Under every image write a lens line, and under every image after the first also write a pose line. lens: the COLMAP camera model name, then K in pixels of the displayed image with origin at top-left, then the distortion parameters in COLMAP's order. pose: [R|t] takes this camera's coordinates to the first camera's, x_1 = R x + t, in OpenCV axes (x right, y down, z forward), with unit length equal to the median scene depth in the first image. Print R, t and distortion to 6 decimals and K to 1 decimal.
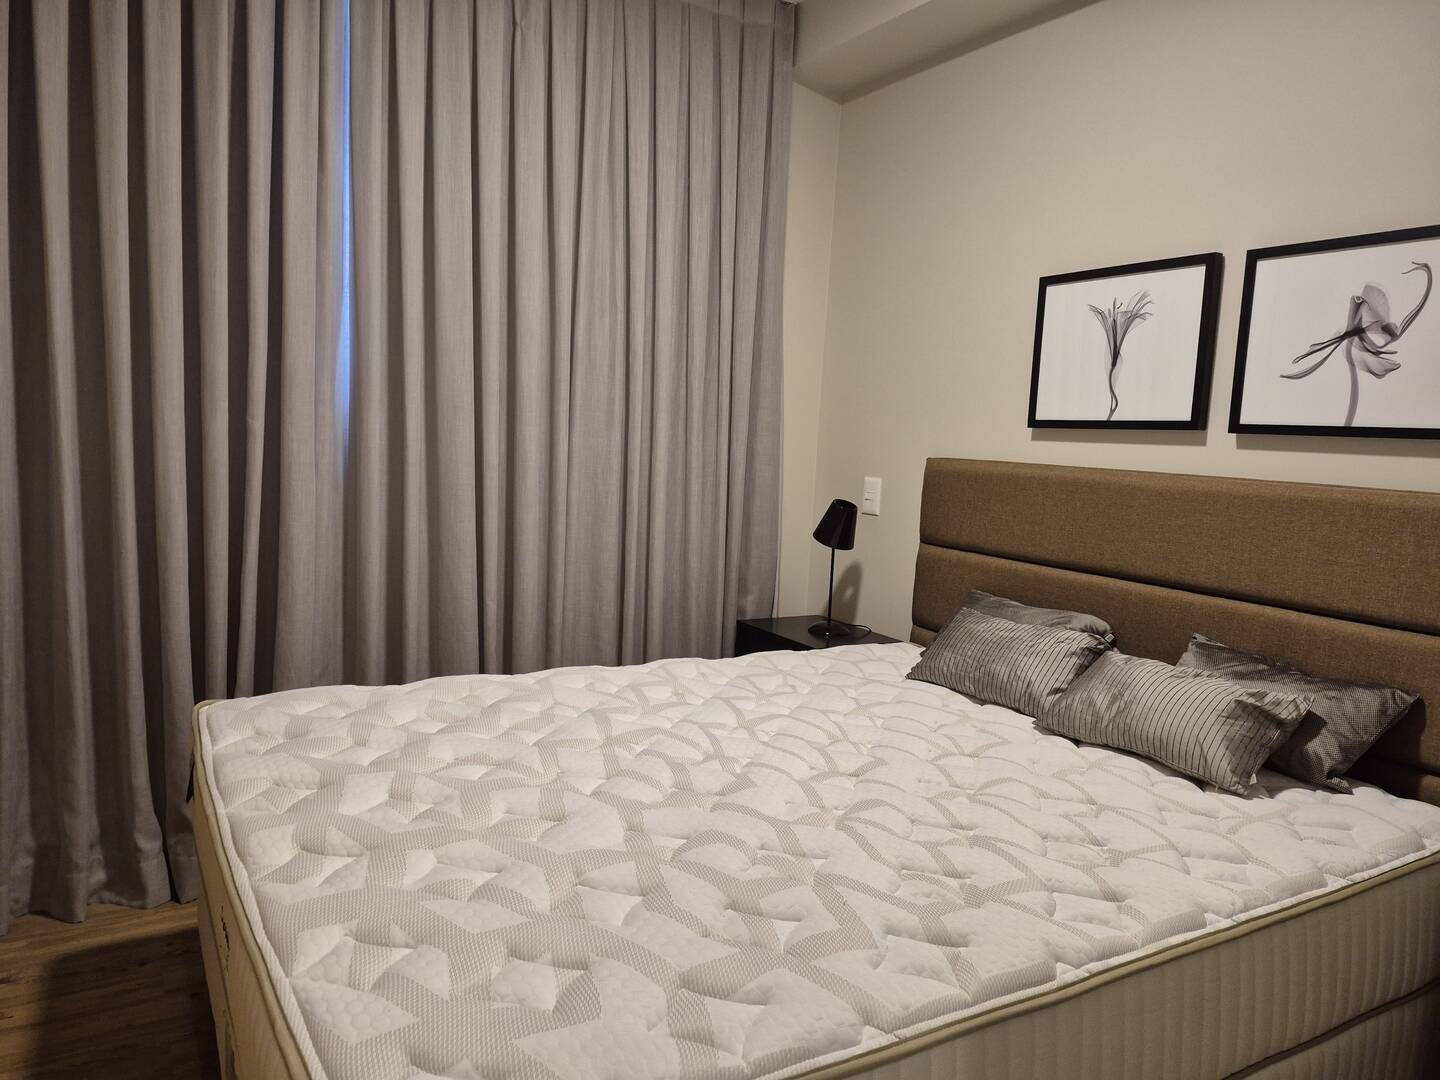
lens RADIAL K [[1001.9, 0, 720.0], [0, 1001.9, 540.0], [0, 0, 1]] dist [-0.032817, -0.004988]
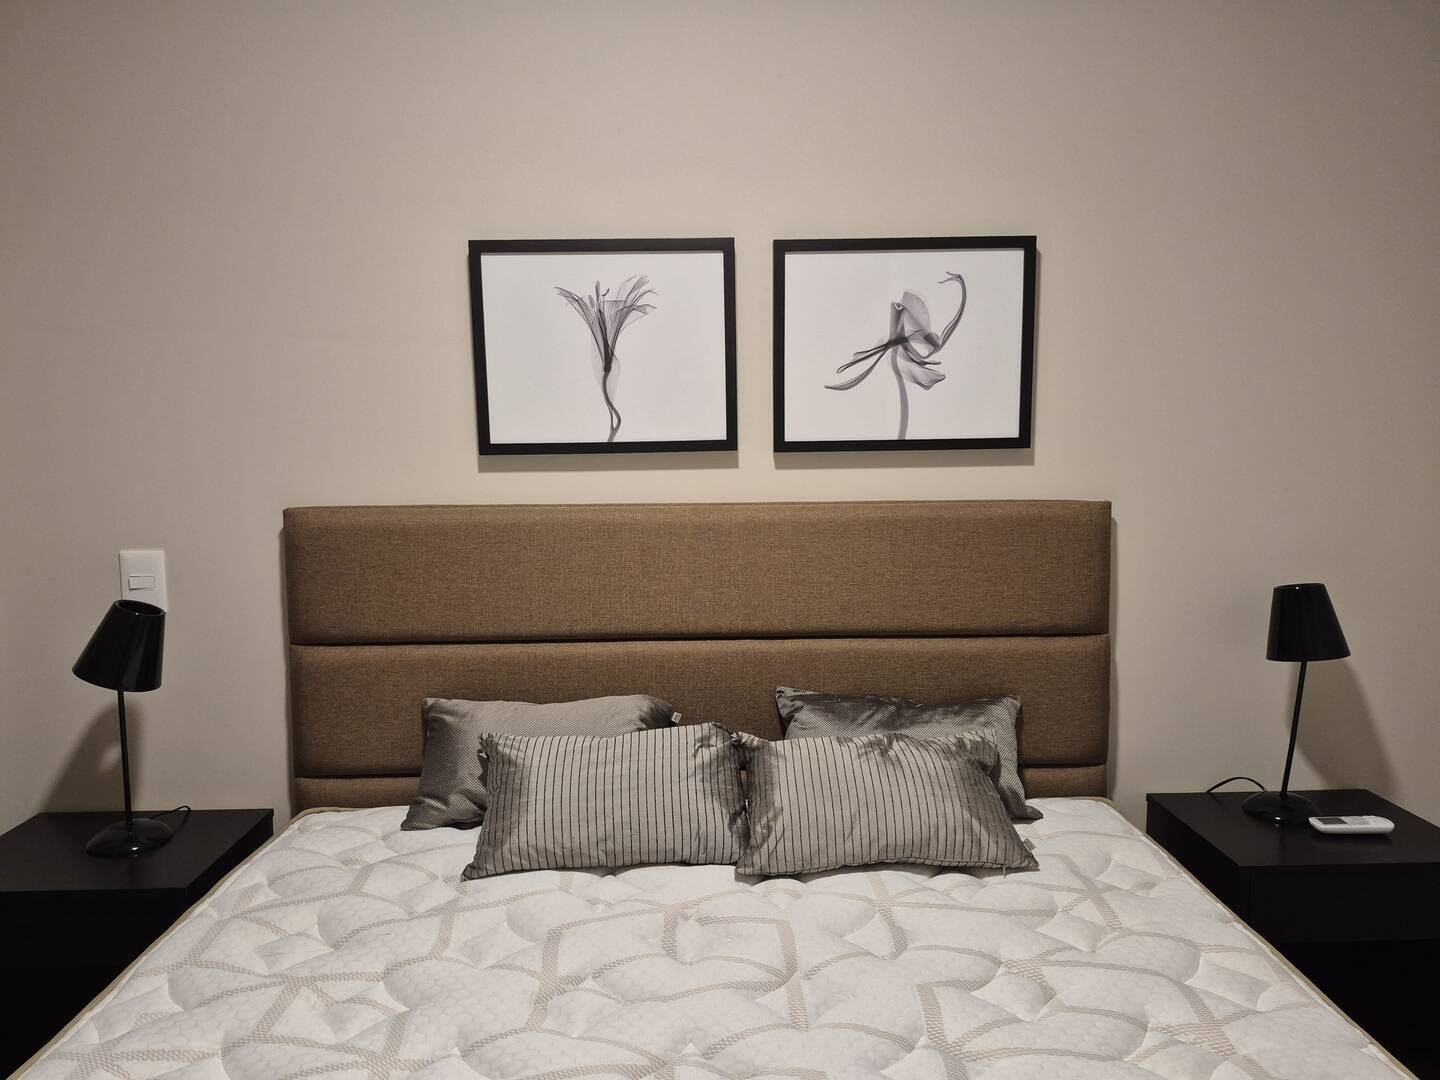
lens RADIAL K [[908.9, 0, 720.4], [0, 908.9, 547.2], [0, 0, 1]] dist [0.035665, -0.001997]
pose [[0.498589, -0.122021, 0.858207, -0.207776], [0.127718, 0.989579, 0.066500, -0.085285], [-0.857378, 0.076452, 0.508977, 0.650444]]
